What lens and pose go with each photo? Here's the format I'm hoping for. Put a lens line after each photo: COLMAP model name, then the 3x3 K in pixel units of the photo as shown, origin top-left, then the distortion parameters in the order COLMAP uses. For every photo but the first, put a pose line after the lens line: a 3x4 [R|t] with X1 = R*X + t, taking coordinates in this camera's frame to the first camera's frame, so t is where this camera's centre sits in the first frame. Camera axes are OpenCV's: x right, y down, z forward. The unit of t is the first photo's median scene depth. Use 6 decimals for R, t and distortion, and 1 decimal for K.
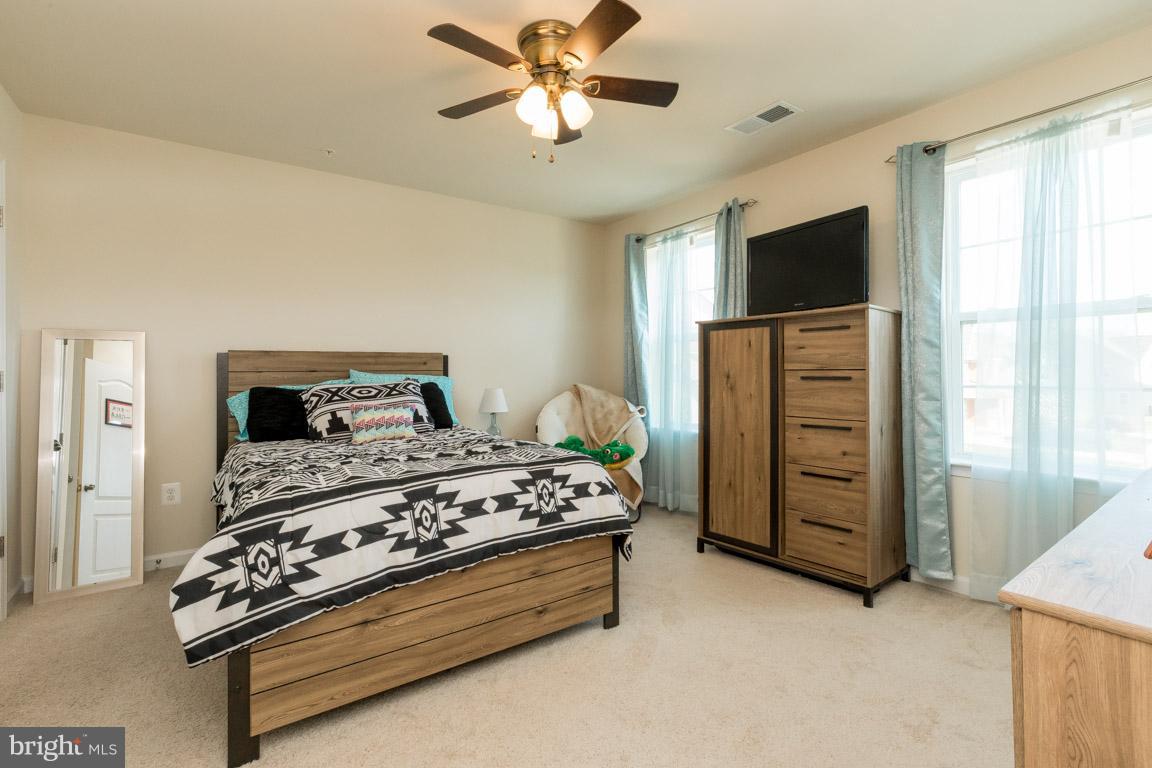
lens RADIAL K [[533.3, 0, 575.2], [0, 533.3, 377.2], [0, 0, 1]] dist [-0.004980, -0.000240]
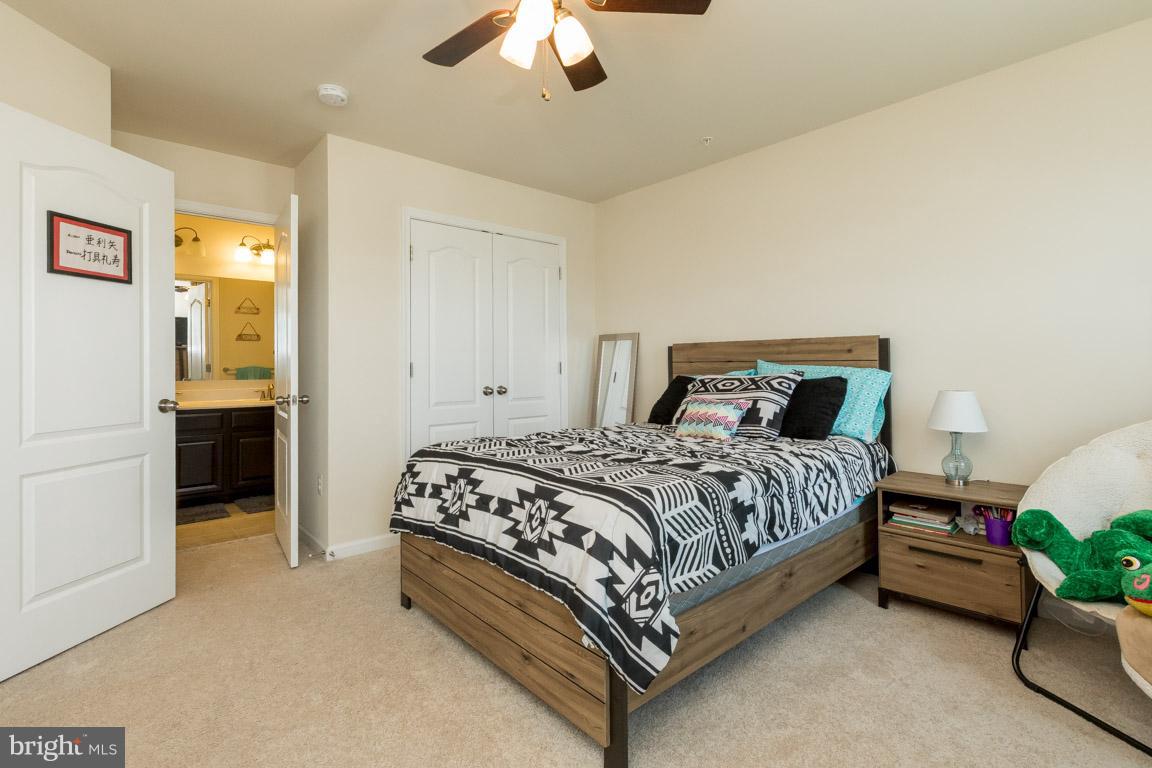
lens RADIAL K [[533.3, 0, 567.6], [0, 533.3, 357.4], [0, 0, 1]] dist [-0.004980, -0.000240]
pose [[0.092592, -0.005667, -0.995688, 0.494378], [-0.004333, 0.999972, -0.006094, -0.012141], [0.995695, 0.004879, 0.092565, 0.637055]]
